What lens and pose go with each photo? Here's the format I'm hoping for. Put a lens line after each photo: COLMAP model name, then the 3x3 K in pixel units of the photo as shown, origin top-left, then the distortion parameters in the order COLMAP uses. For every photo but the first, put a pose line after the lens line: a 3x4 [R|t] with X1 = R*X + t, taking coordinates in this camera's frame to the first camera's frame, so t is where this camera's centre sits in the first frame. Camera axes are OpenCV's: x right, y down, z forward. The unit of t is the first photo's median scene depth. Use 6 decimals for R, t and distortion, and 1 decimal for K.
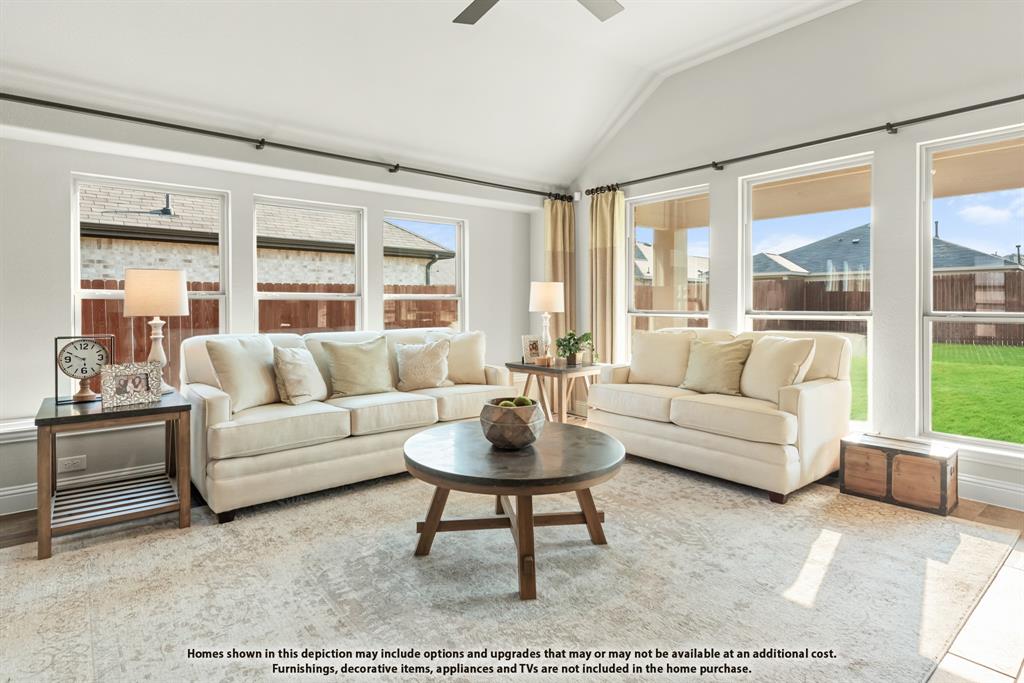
lens RADIAL K [[556.6, 0, 509.8], [0, 556.6, 311.2], [0, 0, 1]] dist [0.019920, -0.002719]
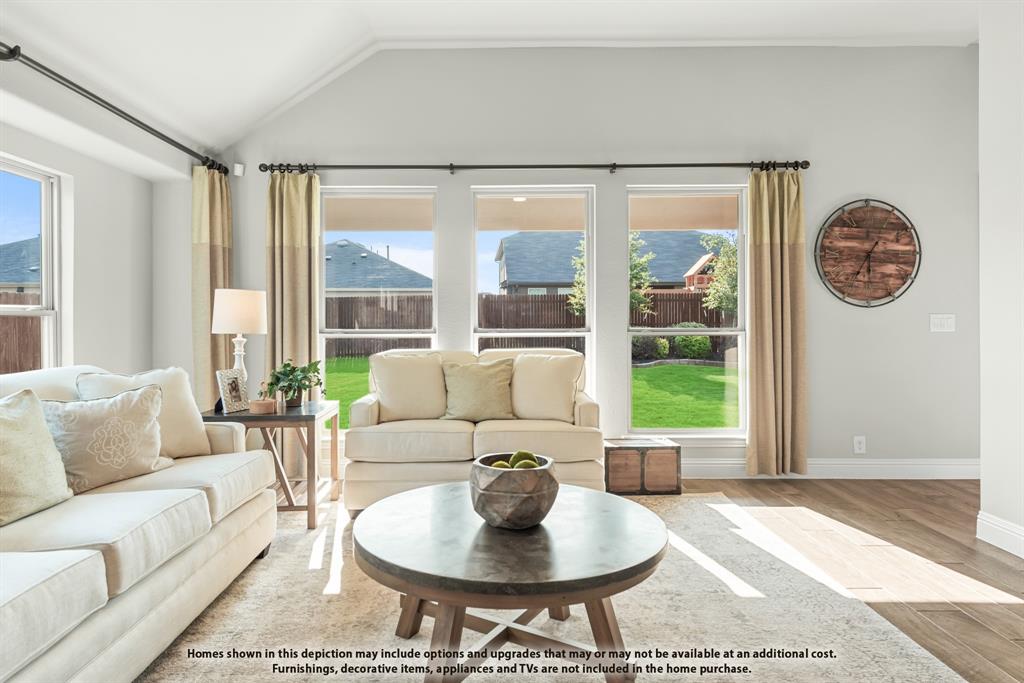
lens RADIAL K [[635.6, 0, 492.9], [0, 635.6, 320.0], [0, 0, 1]] dist [0.023863, -0.003985]
pose [[0.623455, -0.000683, 0.781859, -0.419585], [0.012050, 0.999889, -0.008735, -0.006318], [-0.781766, 0.014867, 0.623394, 0.330912]]
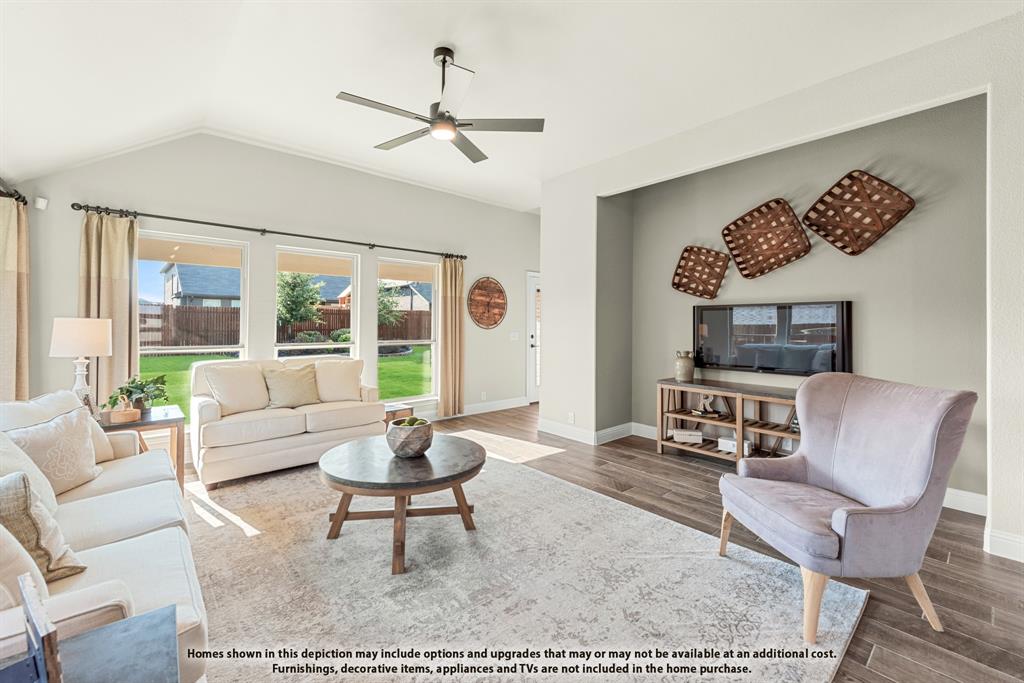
lens RADIAL K [[418.6, 0, 508.2], [0, 418.6, 317.8], [0, 0, 1]] dist [0.019438, -0.001292]
pose [[-0.041078, 0.017532, 0.999002, -0.664568], [0.005879, 0.999833, -0.017305, -0.045926], [-0.999139, 0.005162, -0.041174, 0.511510]]
